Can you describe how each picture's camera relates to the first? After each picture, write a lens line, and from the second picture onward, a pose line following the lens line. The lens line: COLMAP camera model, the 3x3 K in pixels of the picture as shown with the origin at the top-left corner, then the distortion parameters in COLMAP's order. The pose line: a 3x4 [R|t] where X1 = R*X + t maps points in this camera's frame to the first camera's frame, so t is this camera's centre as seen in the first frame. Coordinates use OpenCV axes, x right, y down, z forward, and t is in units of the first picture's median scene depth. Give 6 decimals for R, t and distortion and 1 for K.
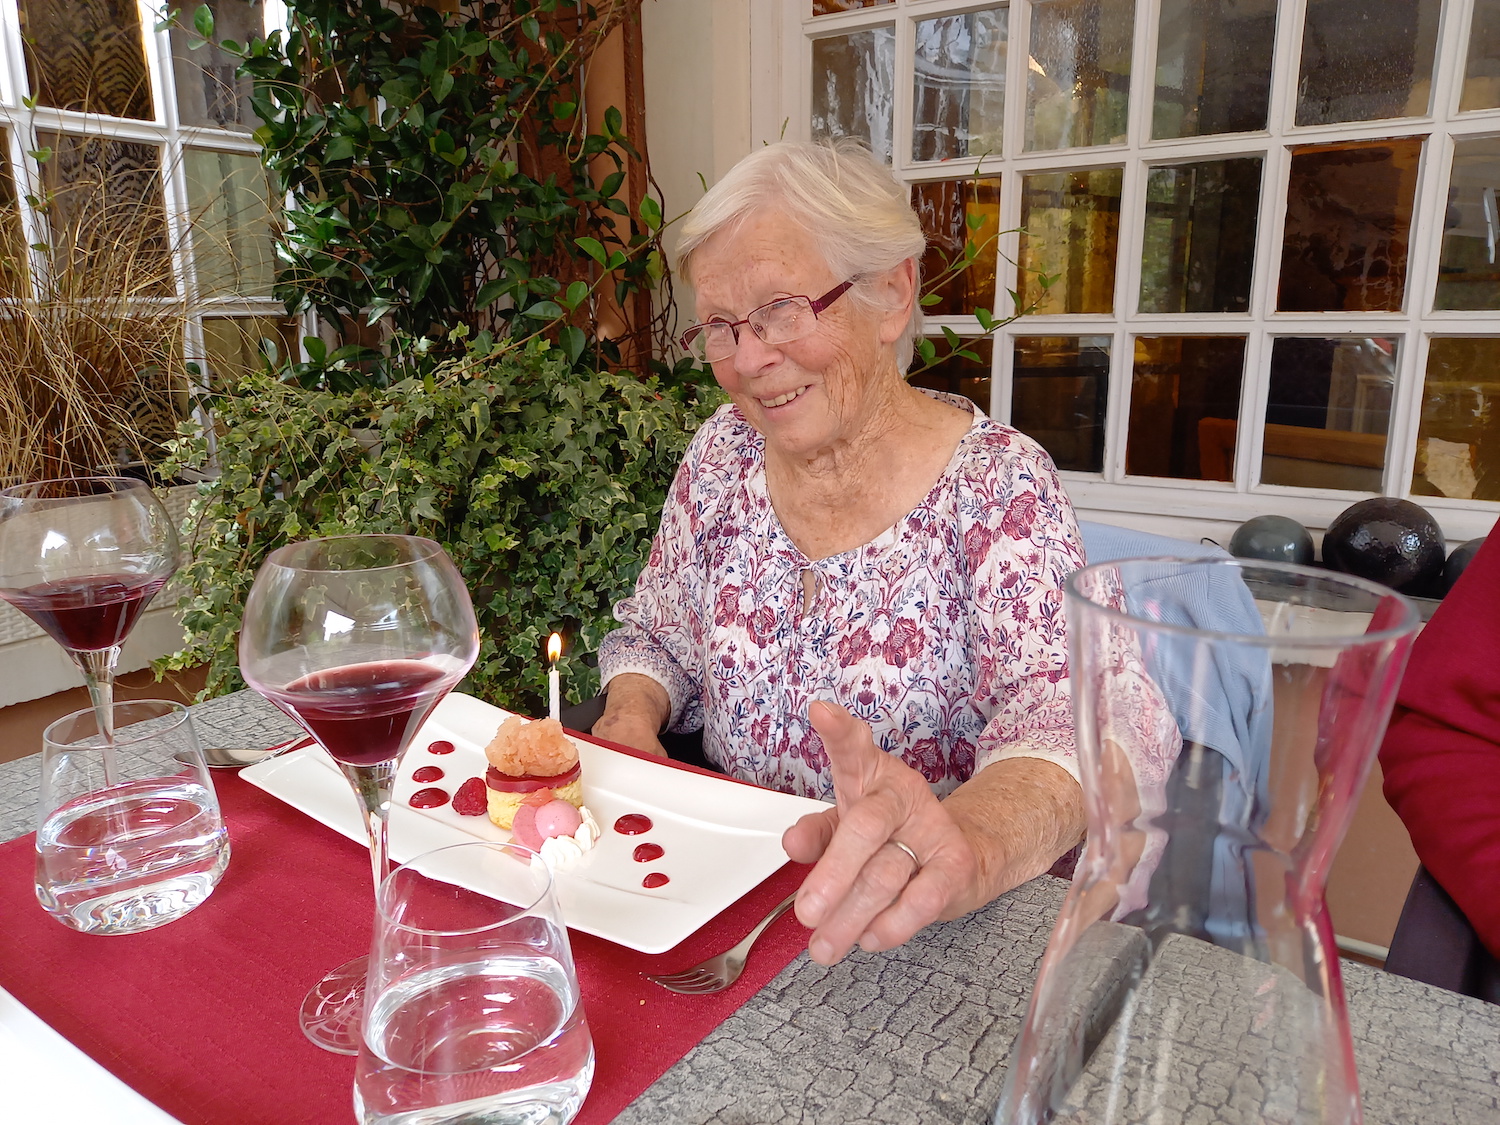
lens RADIAL K [[1105.2, 0, 750.0], [0, 1105.2, 562.5], [0, 0, 1]] dist [0.020225, -0.002023]
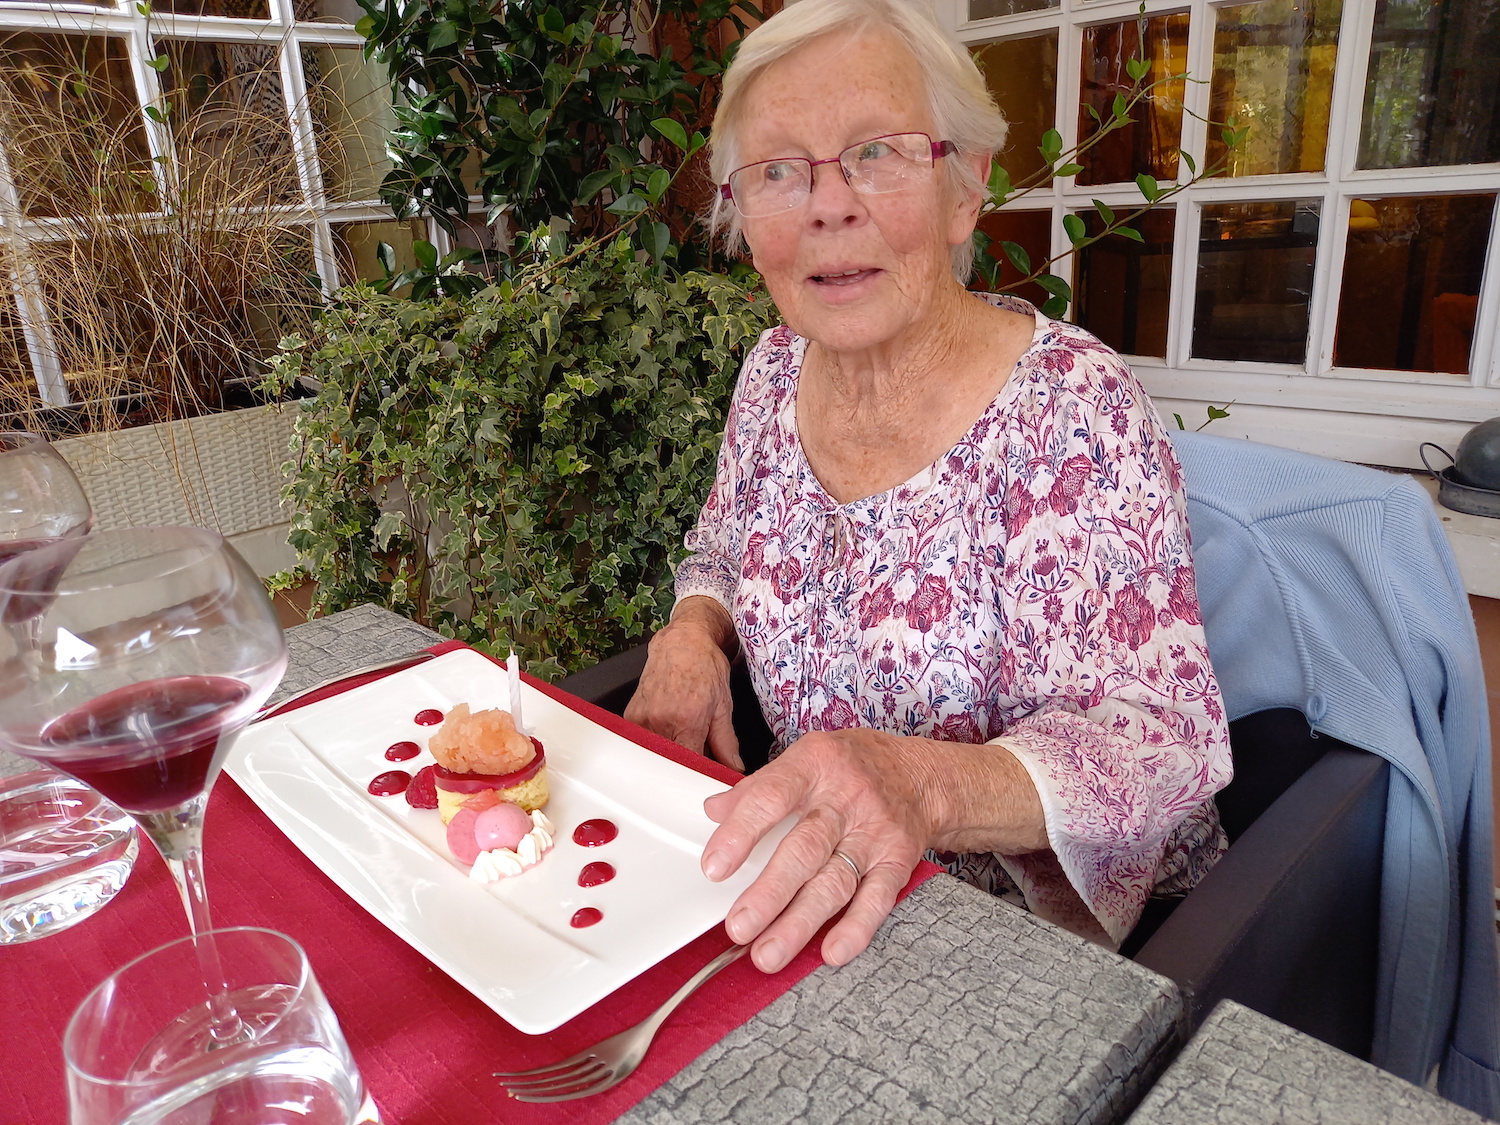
lens RADIAL K [[1105.2, 0, 750.0], [0, 1105.2, 562.5], [0, 0, 1]] dist [0.020225, -0.002023]
pose [[0.983395, 0.013368, -0.180985, 0.086026], [0.005495, 0.994633, 0.103321, -0.030830], [0.181395, -0.102600, 0.978043, 0.105146]]
